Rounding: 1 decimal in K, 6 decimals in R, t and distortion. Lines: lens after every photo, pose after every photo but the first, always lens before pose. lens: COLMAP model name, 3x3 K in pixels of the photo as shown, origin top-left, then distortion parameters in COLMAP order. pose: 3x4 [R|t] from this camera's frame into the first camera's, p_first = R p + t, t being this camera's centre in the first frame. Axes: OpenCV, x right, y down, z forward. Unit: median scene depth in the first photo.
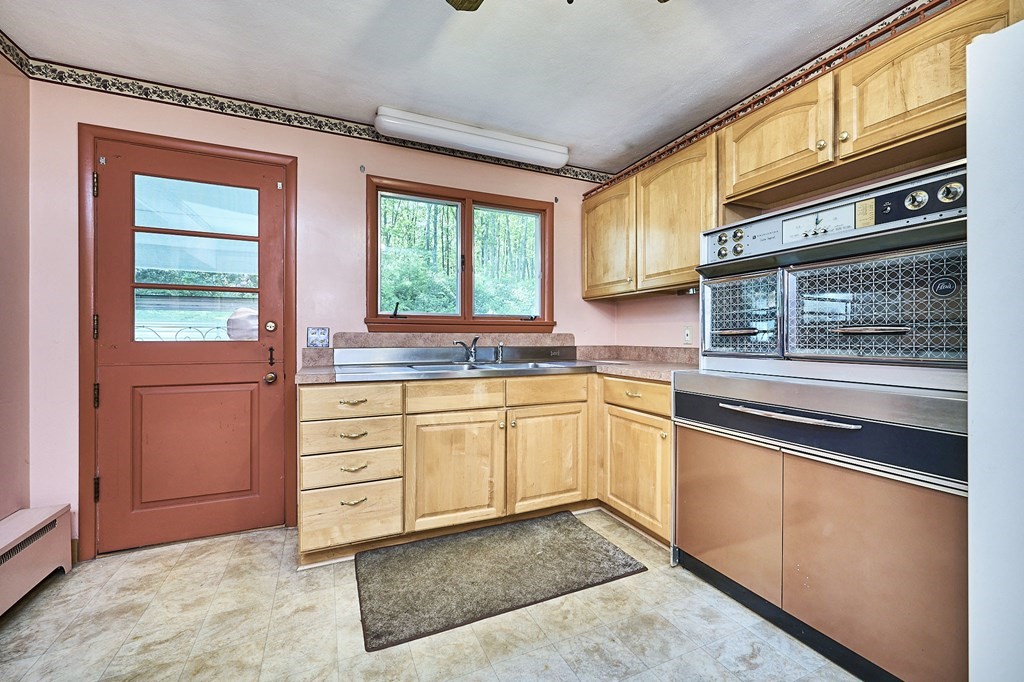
lens RADIAL K [[424.1, 0, 514.3], [0, 424.1, 335.1], [0, 0, 1]] dist [0.011476, 0.000094]
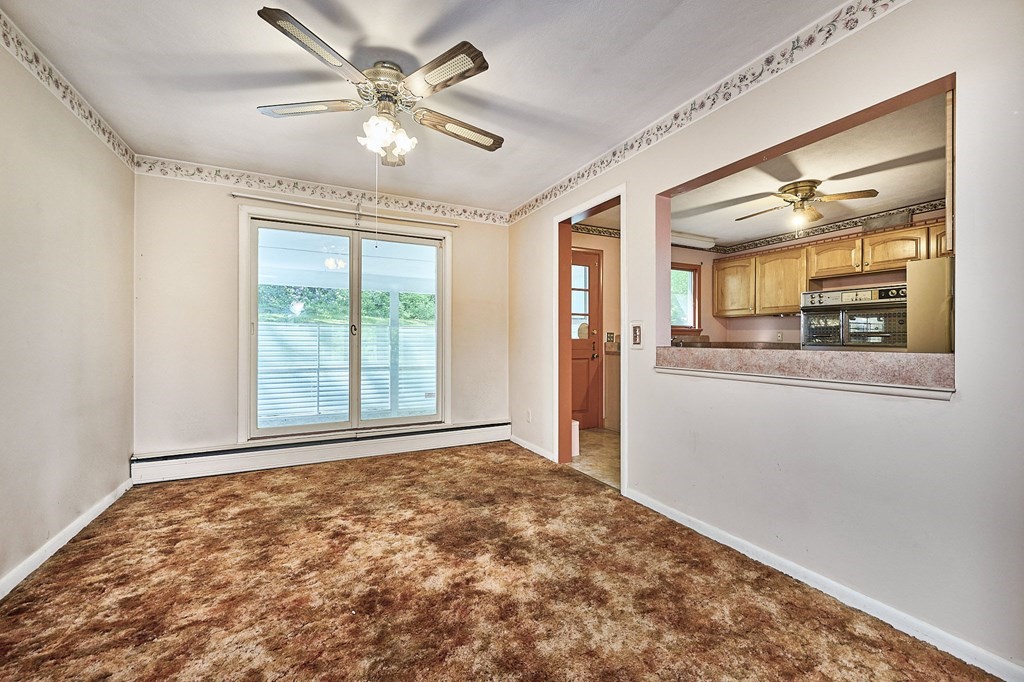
lens RADIAL K [[424.1, 0, 514.3], [0, 424.1, 335.1], [0, 0, 1]] dist [0.011476, 0.000094]
pose [[0.998486, 0.003380, 0.054898, -1.332880], [-0.003345, 0.999994, -0.000741, -0.001205], [-0.054900, 0.000556, 0.998492, -1.316924]]
